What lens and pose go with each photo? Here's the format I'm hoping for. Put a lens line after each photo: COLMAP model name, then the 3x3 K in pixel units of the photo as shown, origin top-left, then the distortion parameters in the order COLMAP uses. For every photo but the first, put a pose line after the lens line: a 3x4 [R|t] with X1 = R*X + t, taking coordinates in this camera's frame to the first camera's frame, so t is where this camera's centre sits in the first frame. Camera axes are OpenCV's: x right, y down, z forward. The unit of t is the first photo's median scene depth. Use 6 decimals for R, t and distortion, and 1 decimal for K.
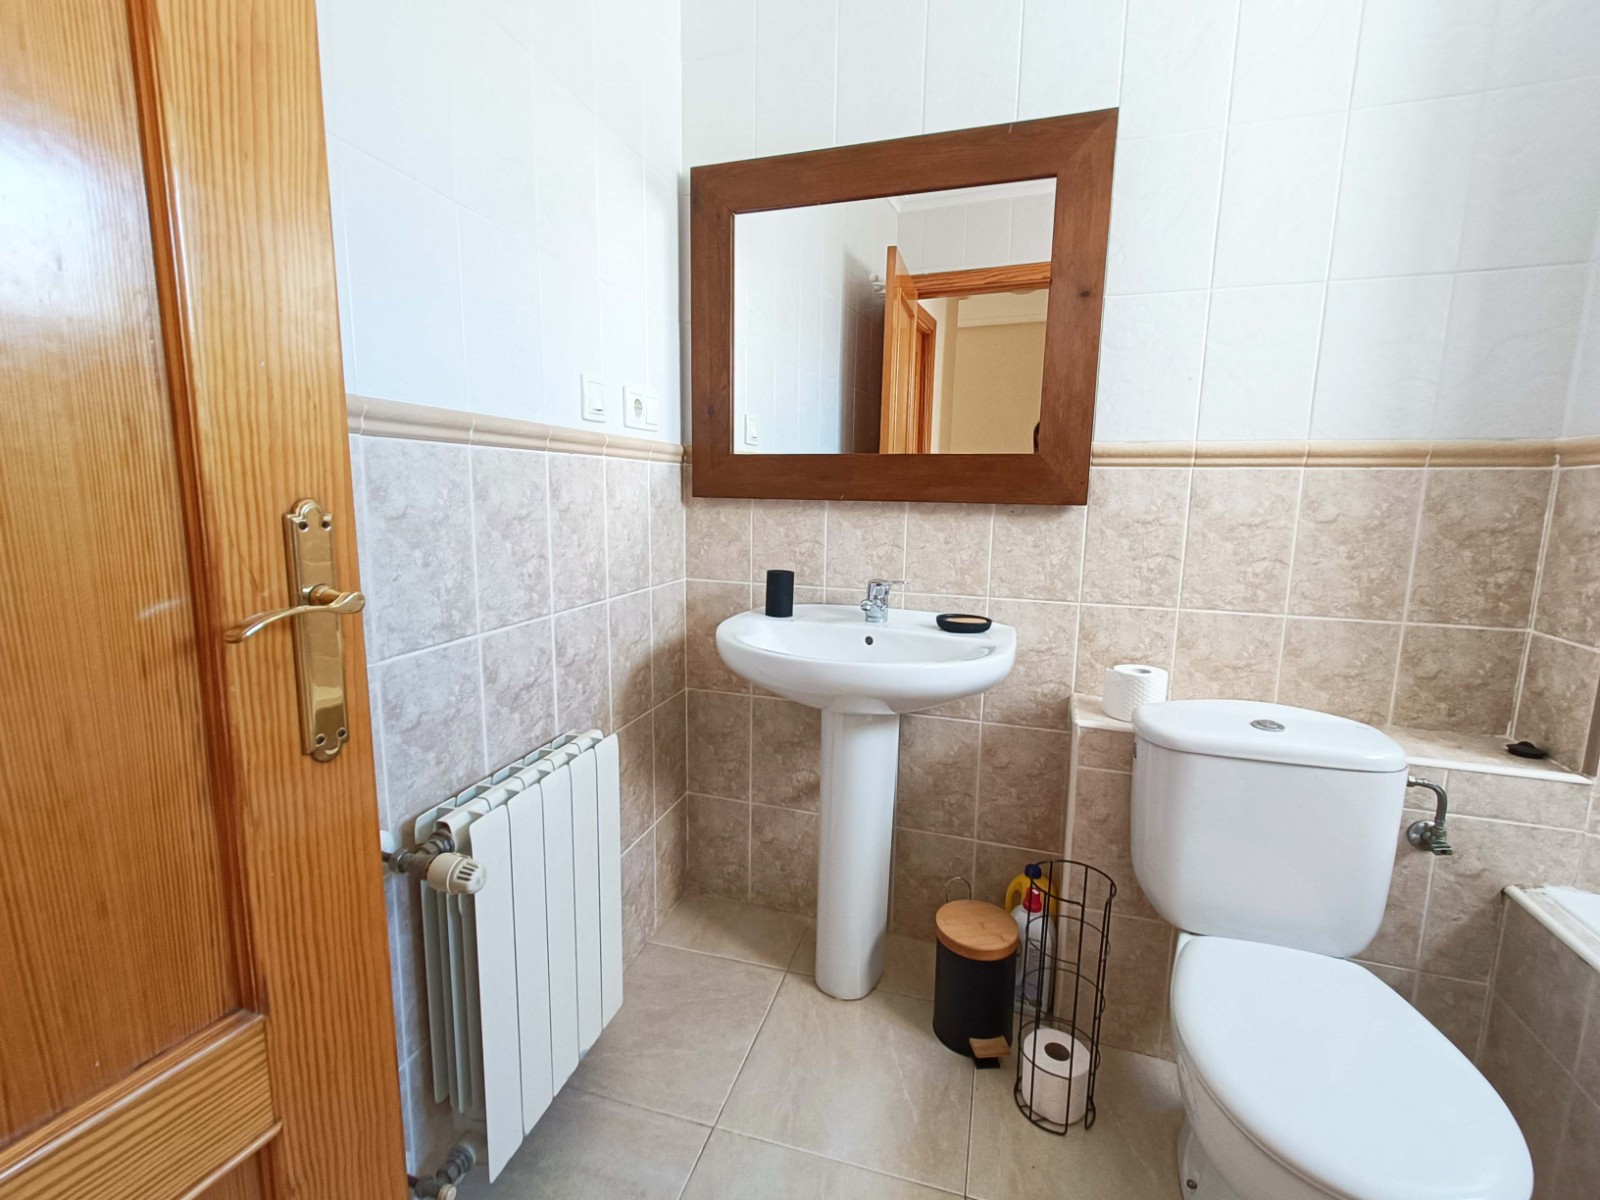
lens RADIAL K [[714.4, 0, 799.4], [0, 714.4, 601.1], [0, 0, 1]] dist [0.003574, -0.000583]
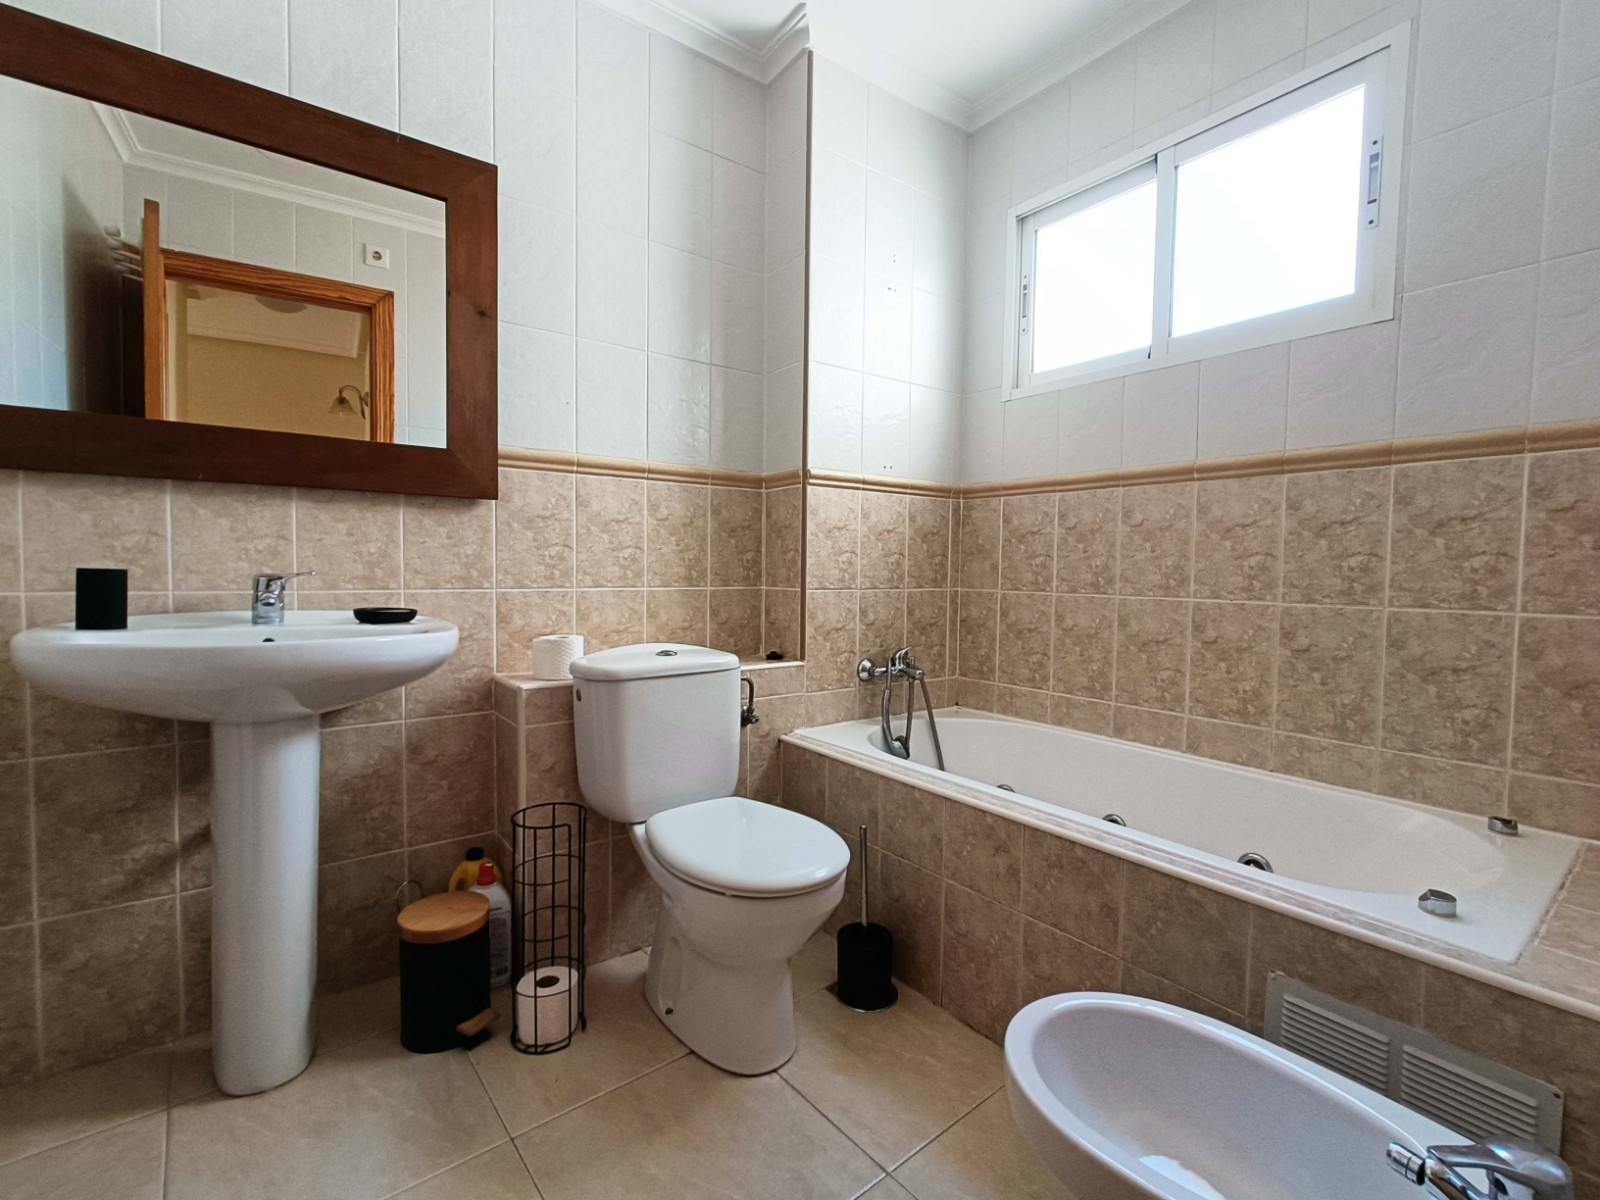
lens RADIAL K [[714.4, 0, 801.2], [0, 714.4, 597.6], [0, 0, 1]] dist [0.003574, -0.000583]
pose [[0.563517, -0.042546, 0.825008, -0.260543], [0.120059, 0.992288, -0.030833, 0.110155], [-0.817334, 0.116425, 0.564279, -0.002930]]
